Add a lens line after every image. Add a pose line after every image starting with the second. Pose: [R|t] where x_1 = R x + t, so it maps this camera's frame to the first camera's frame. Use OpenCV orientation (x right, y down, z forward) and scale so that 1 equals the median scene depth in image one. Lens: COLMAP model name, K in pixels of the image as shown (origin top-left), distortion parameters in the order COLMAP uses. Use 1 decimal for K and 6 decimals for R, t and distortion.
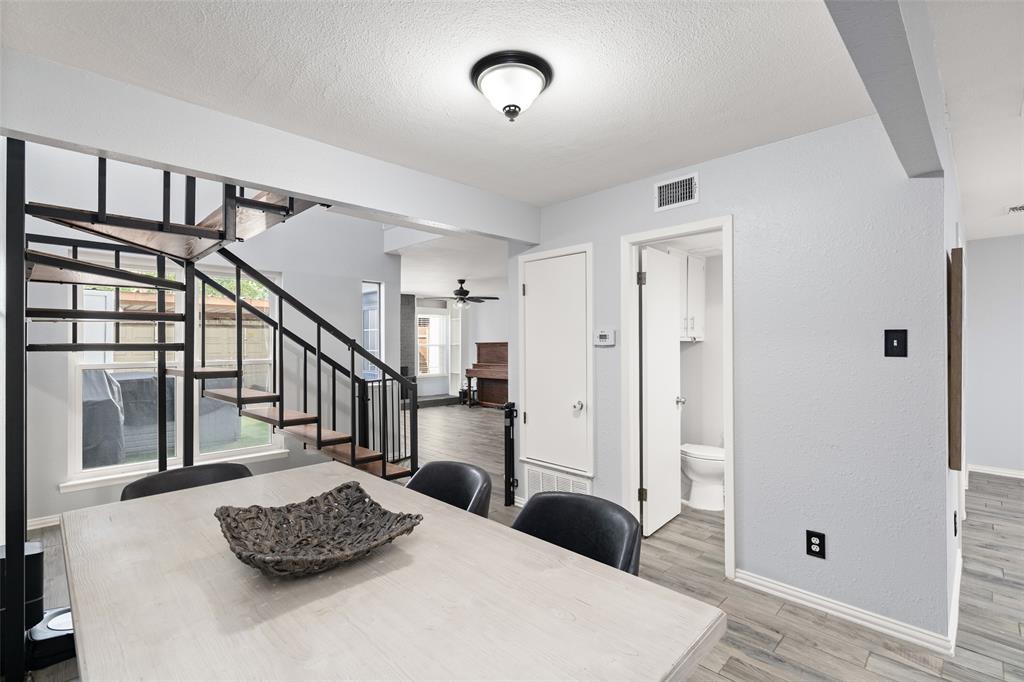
lens RADIAL K [[466.9, 0, 513.5], [0, 466.9, 339.6], [0, 0, 1]] dist [-0.007675, 0.003018]
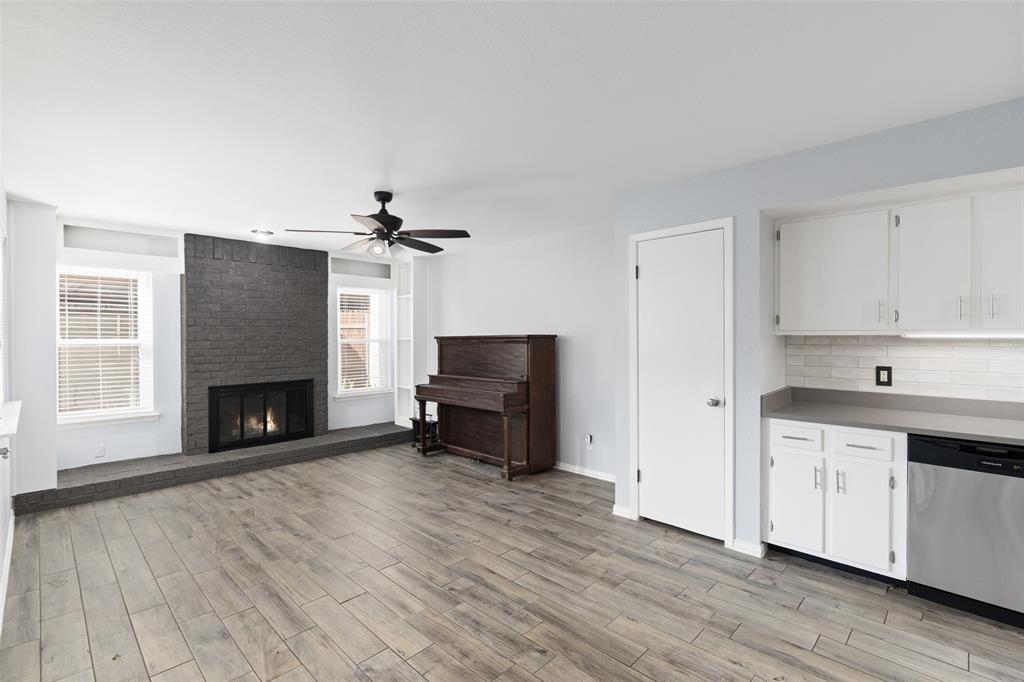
lens RADIAL K [[466.9, 0, 512.4], [0, 466.9, 336.2], [0, 0, 1]] dist [-0.007675, 0.003018]
pose [[0.999865, 0.000646, 0.016446, 0.002698], [-0.000707, 0.999993, 0.003655, 0.008192], [-0.016443, -0.003666, 0.999858, 0.928323]]
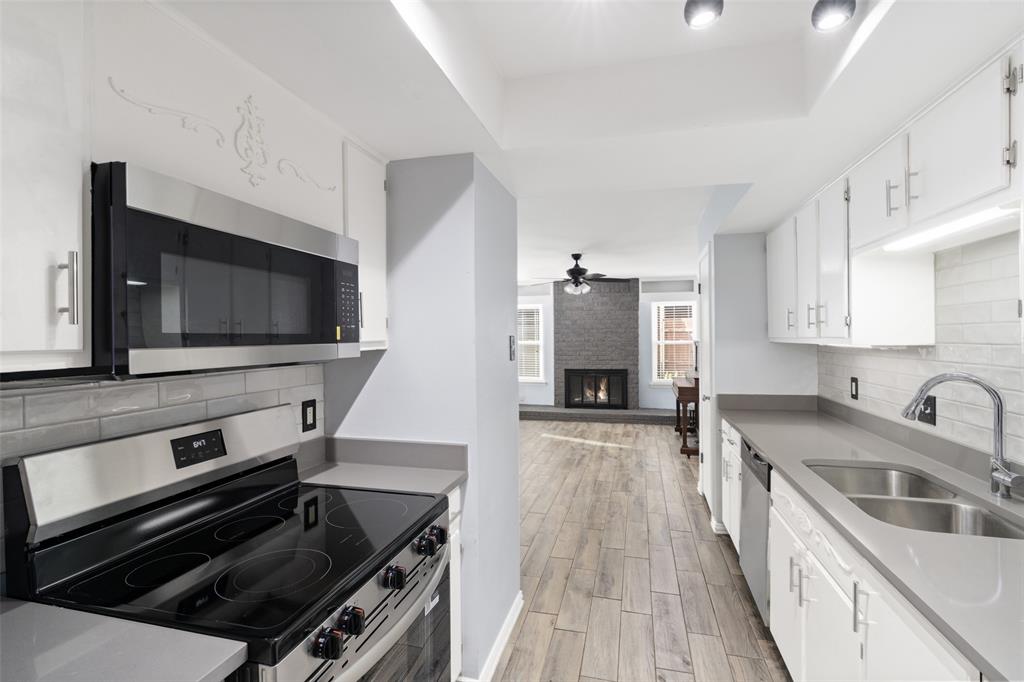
lens RADIAL K [[466.9, 0, 506.6], [0, 466.9, 338.6], [0, 0, 1]] dist [-0.007675, 0.003018]
pose [[0.492685, -0.000198, -0.870208, 0.763543], [0.013188, 0.999887, 0.007240, -0.006595], [0.870108, -0.015043, 0.492632, 0.906923]]
